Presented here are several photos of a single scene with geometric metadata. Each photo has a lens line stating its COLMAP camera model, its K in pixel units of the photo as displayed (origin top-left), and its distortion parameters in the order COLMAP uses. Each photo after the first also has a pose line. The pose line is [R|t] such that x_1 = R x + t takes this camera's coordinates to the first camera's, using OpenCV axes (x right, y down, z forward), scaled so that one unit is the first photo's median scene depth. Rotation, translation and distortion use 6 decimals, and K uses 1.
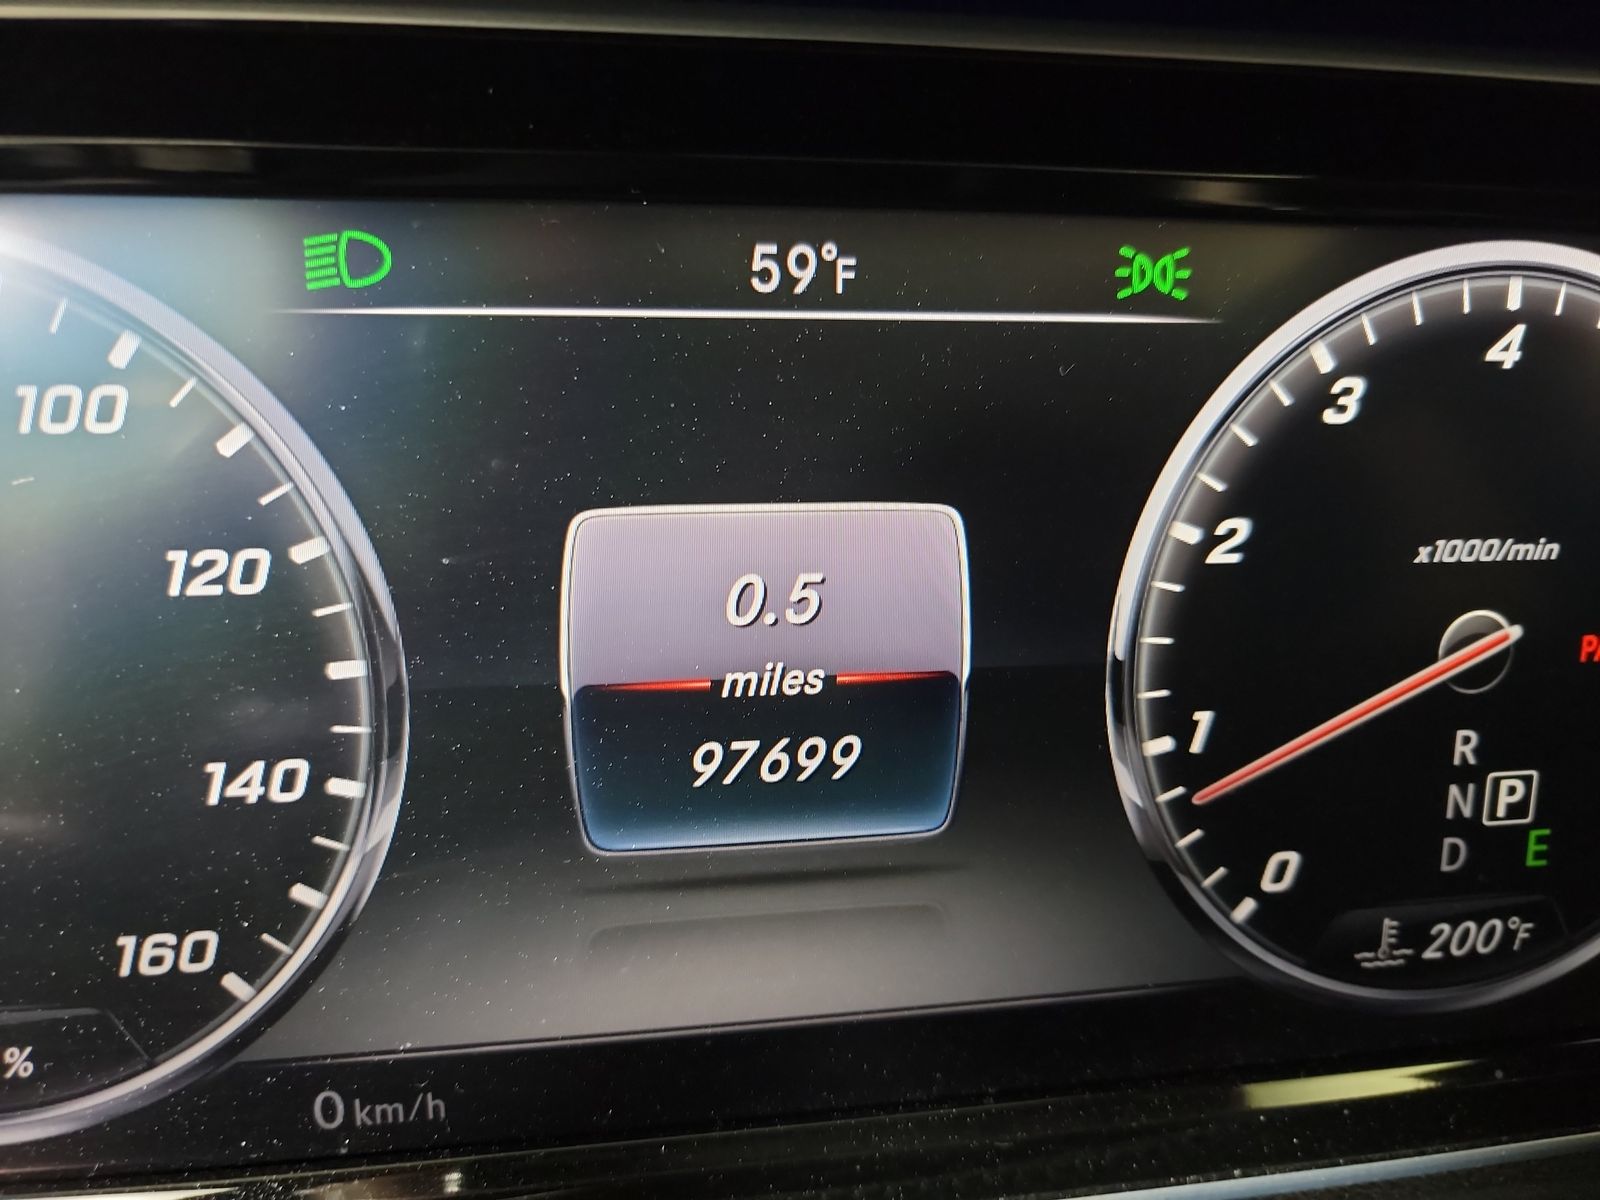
lens RADIAL K [[1105.1, 0, 801.1], [0, 1105.1, 594.0], [0, 0, 1]] dist [0.011976, -0.030692]
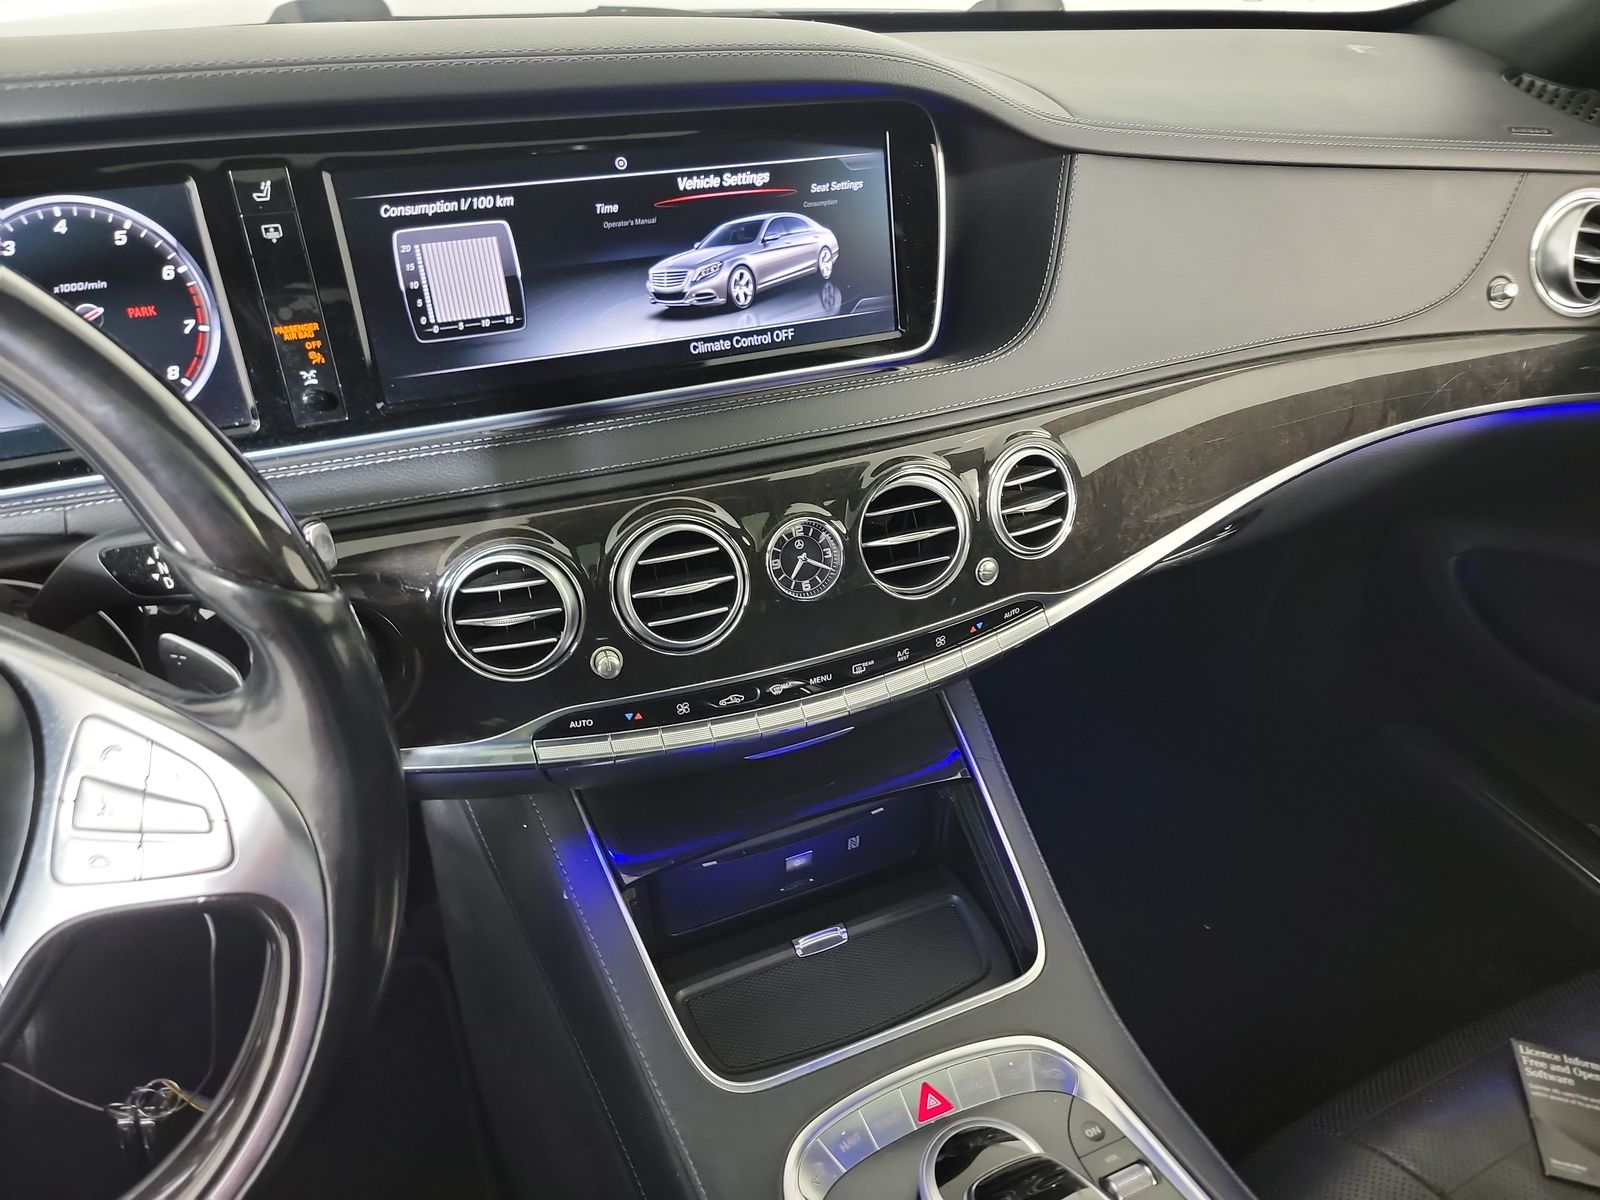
lens RADIAL K [[1105.1, 0, 804.2], [0, 1105.1, 606.0], [0, 0, 1]] dist [0.011976, -0.030692]
pose [[0.957452, -0.159595, 0.240448, 1.870178], [0.095656, 0.961576, 0.257337, 0.260864], [-0.272278, -0.223387, 0.935929, -3.192812]]
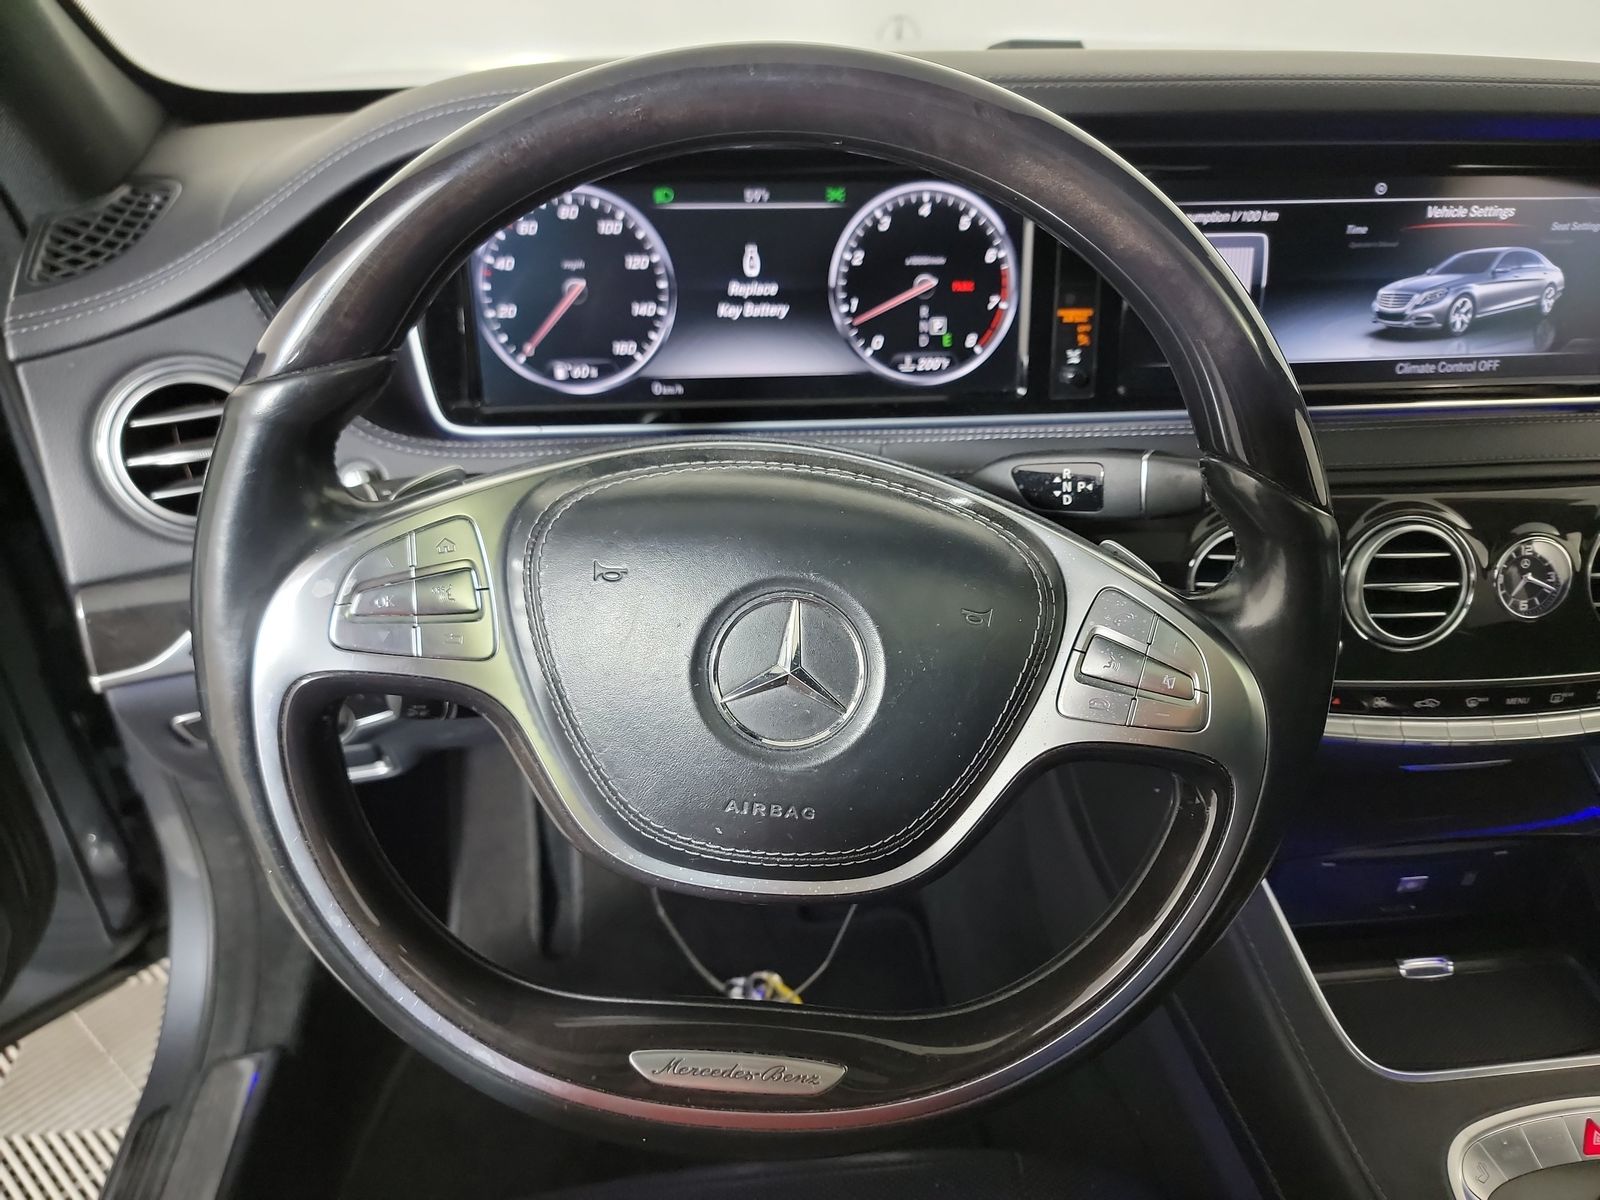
lens RADIAL K [[1105.1, 0, 803.8], [0, 1105.1, 608.2], [0, 0, 1]] dist [0.011976, -0.030692]
pose [[0.999443, 0.007730, -0.032467, 0.323075], [-0.000978, 0.979172, 0.203030, 0.413278], [0.033360, -0.202885, 0.978634, -3.492623]]
